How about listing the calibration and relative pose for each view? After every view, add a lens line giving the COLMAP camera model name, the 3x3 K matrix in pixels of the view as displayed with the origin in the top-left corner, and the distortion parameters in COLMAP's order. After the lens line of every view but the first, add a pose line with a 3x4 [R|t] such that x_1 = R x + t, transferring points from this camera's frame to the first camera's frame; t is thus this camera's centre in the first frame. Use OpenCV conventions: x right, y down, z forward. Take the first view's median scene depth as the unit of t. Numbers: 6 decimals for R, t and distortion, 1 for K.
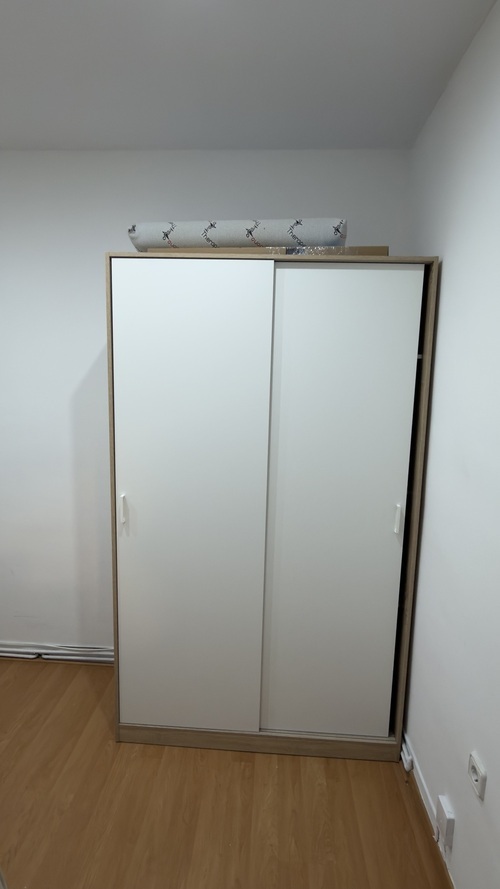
lens RADIAL K [[472.4, 0, 250.0], [0, 472.4, 444.5], [0, 0, 1]] dist [-0.001946, -0.000430]
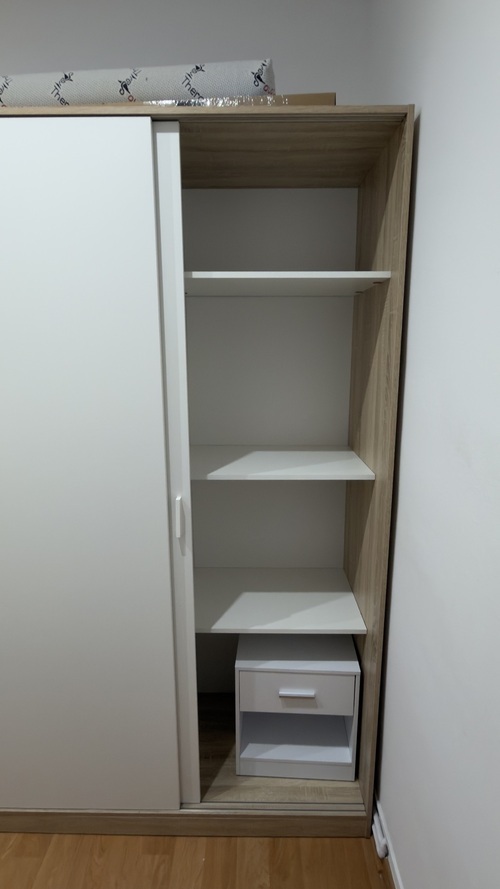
lens RADIAL K [[480.6, 0, 247.7], [0, 480.6, 437.7], [0, 0, 1]] dist [-0.003795, -0.001101]
pose [[0.998391, -0.037887, 0.042182, 0.116978], [0.034989, 0.997110, 0.067435, -0.010953], [-0.044615, -0.065850, 0.996832, 0.301641]]
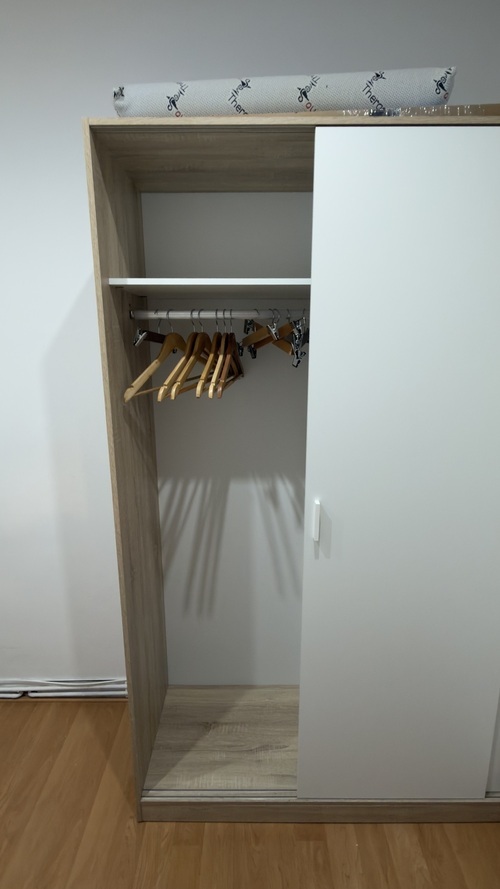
lens RADIAL K [[472.4, 0, 250.0], [0, 472.4, 444.5], [0, 0, 1]] dist [-0.001946, -0.000430]
pose [[0.997920, -0.042783, 0.048231, -0.122011], [0.038527, 0.995554, 0.085952, -0.026735], [-0.051694, -0.083915, 0.995131, 0.307568]]
